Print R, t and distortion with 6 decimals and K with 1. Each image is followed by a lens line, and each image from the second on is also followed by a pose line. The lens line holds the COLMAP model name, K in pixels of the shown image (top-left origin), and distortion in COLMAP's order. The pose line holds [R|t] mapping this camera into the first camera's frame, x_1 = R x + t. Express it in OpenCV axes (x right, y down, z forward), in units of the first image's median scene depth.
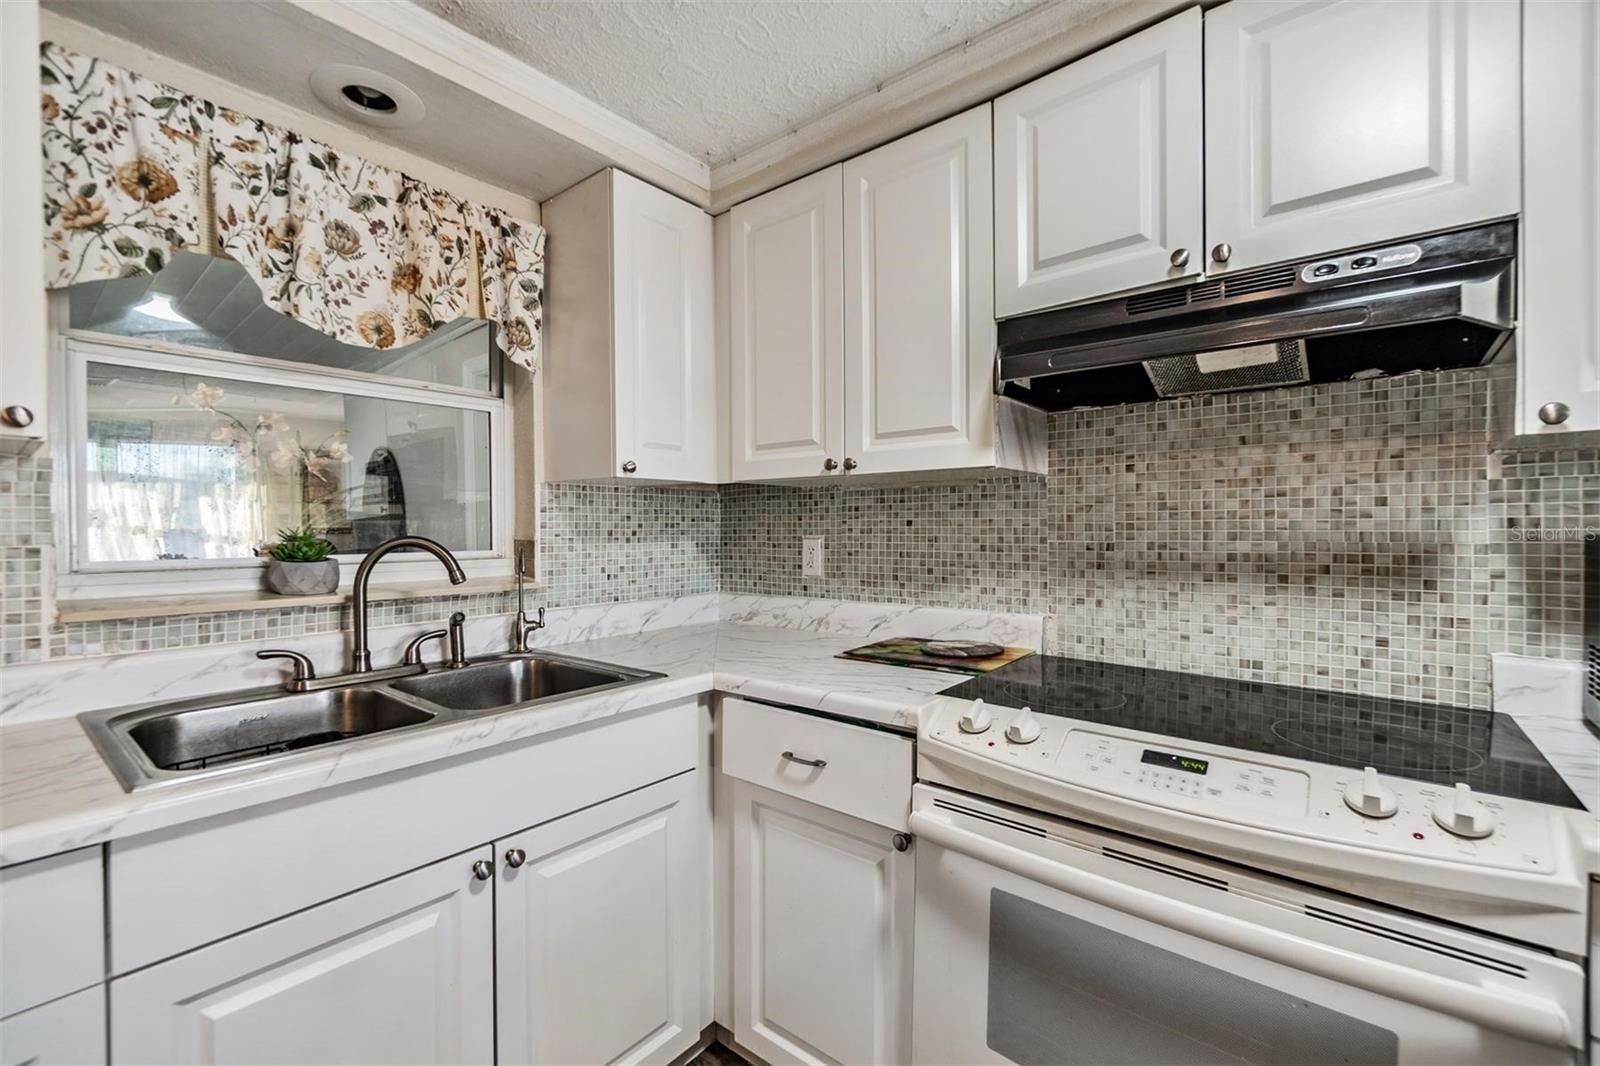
lens RADIAL K [[697.4, 0, 794.7], [0, 697.4, 533.7], [0, 0, 1]] dist [-0.006455, 0.002264]
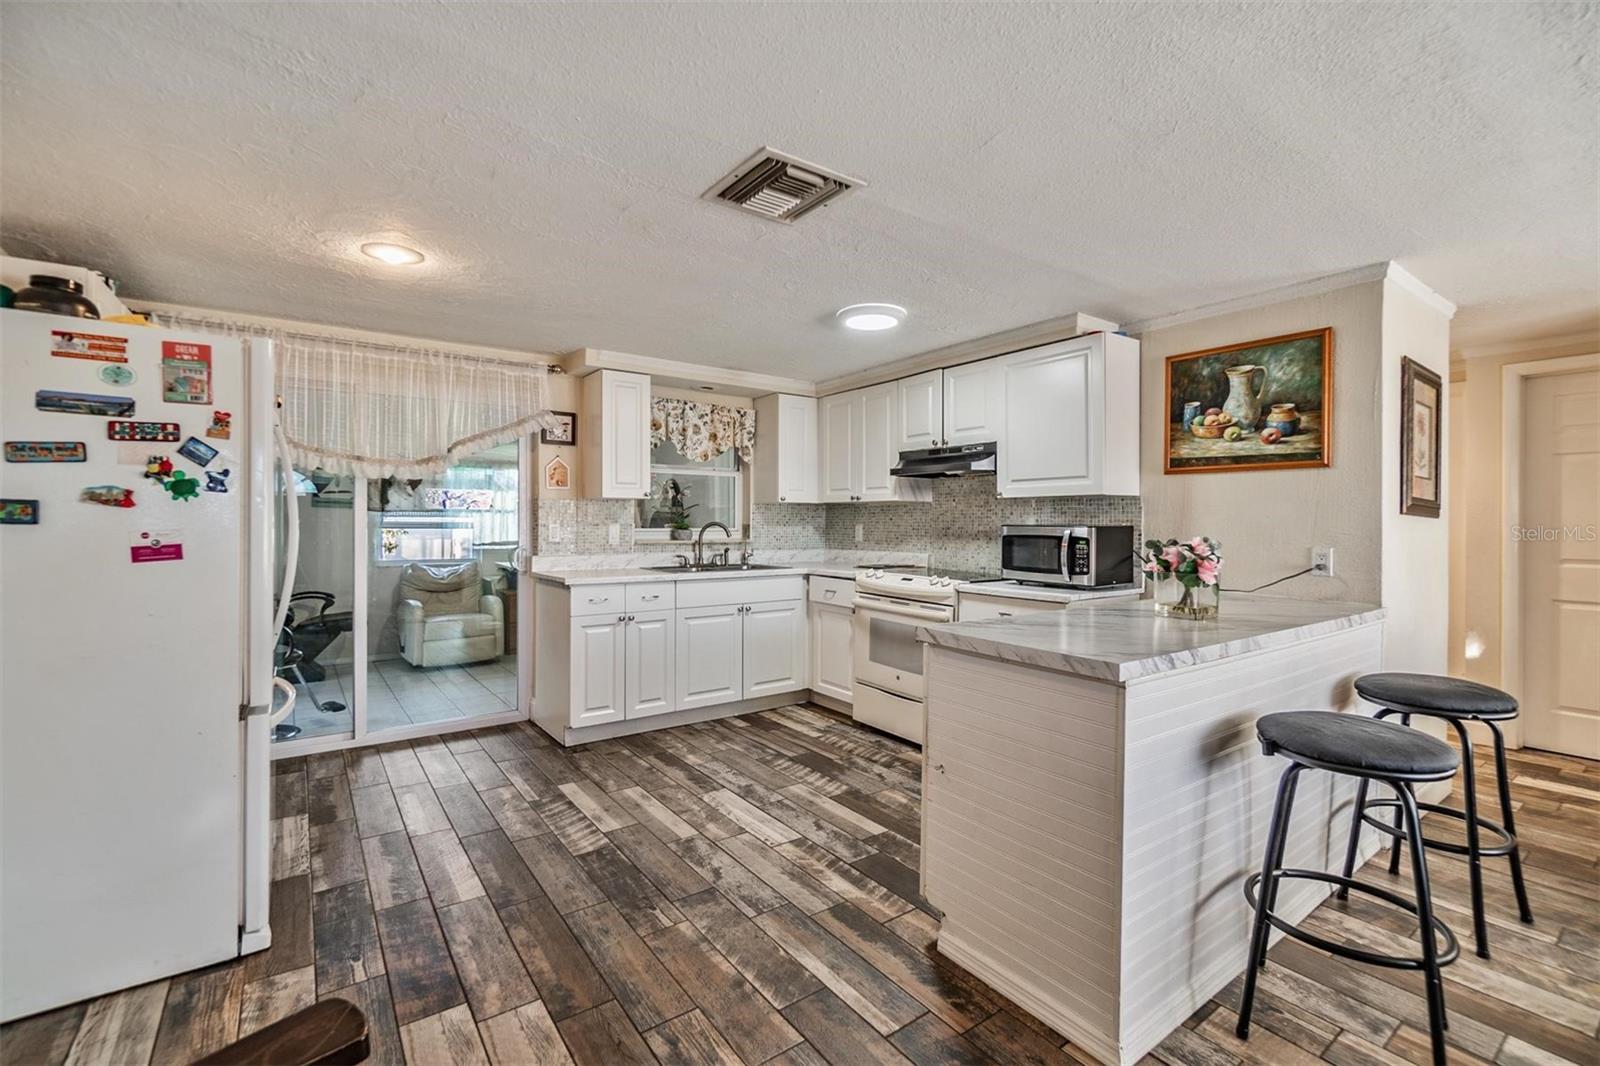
lens RADIAL K [[697.4, 0, 795.2], [0, 697.4, 524.9], [0, 0, 1]] dist [-0.006455, 0.002264]
pose [[0.967104, 0.010619, -0.254160, 0.613404], [-0.011696, 0.999928, -0.002727, 0.020973], [0.254112, 0.005610, 0.967158, -1.994523]]
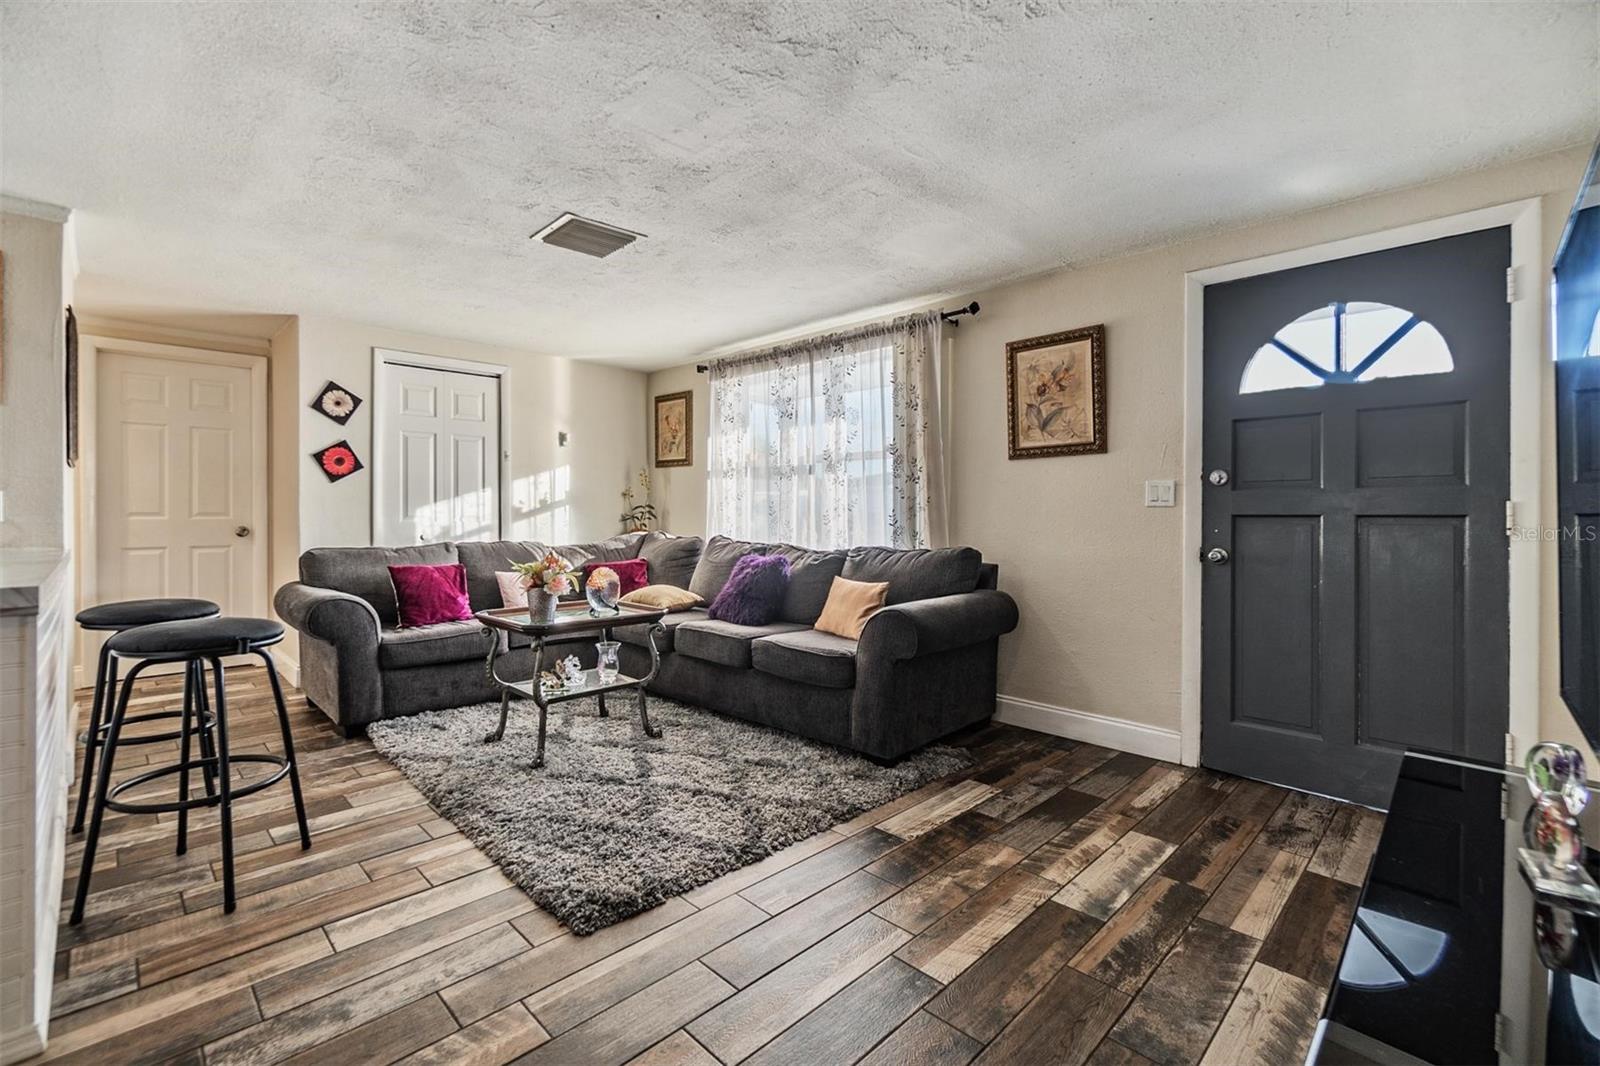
lens RADIAL K [[697.4, 0, 796.7], [0, 697.4, 512.8], [0, 0, 1]] dist [-0.006455, 0.002264]
pose [[0.098428, 0.002762, 0.995140, 0.011606], [0.006163, 0.999975, -0.003385, 0.133953], [-0.995125, 0.006467, 0.098408, -1.945328]]
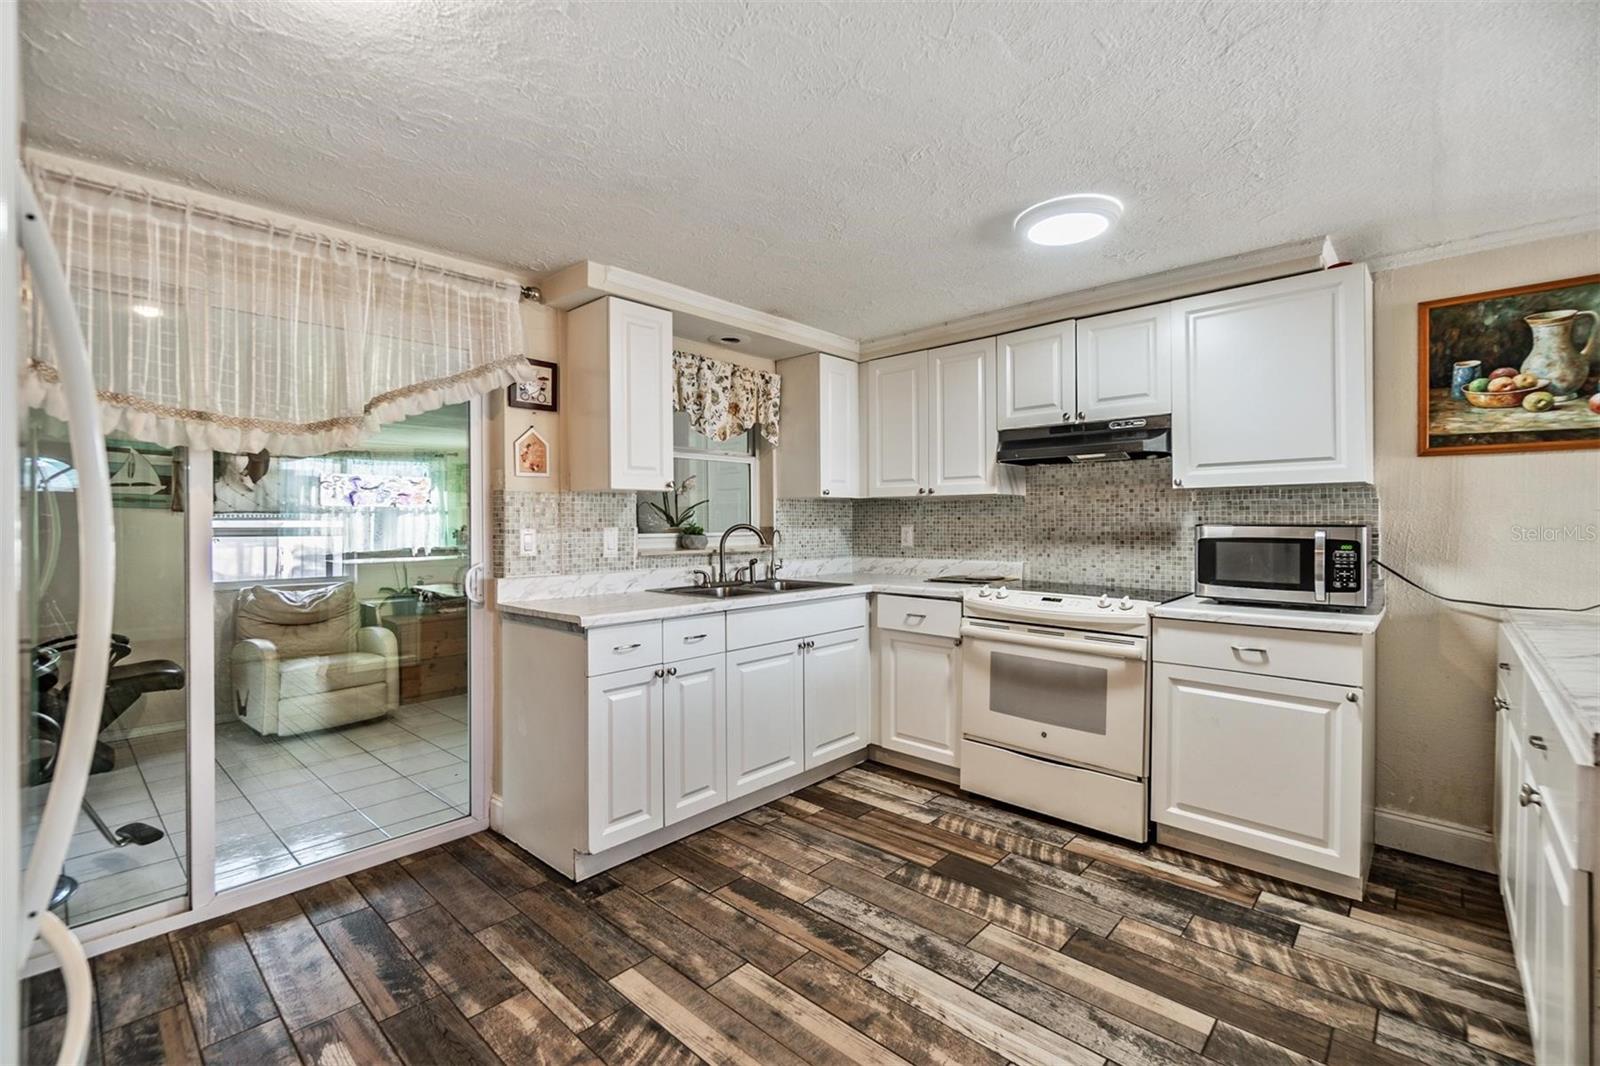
lens RADIAL K [[697.4, 0, 795.1], [0, 697.4, 522.5], [0, 0, 1]] dist [-0.006455, 0.002264]
pose [[0.998198, 0.000965, -0.060005, -0.238642], [-0.001461, 0.999965, -0.008225, 0.017449], [0.059995, 0.008298, 0.998164, -1.317931]]
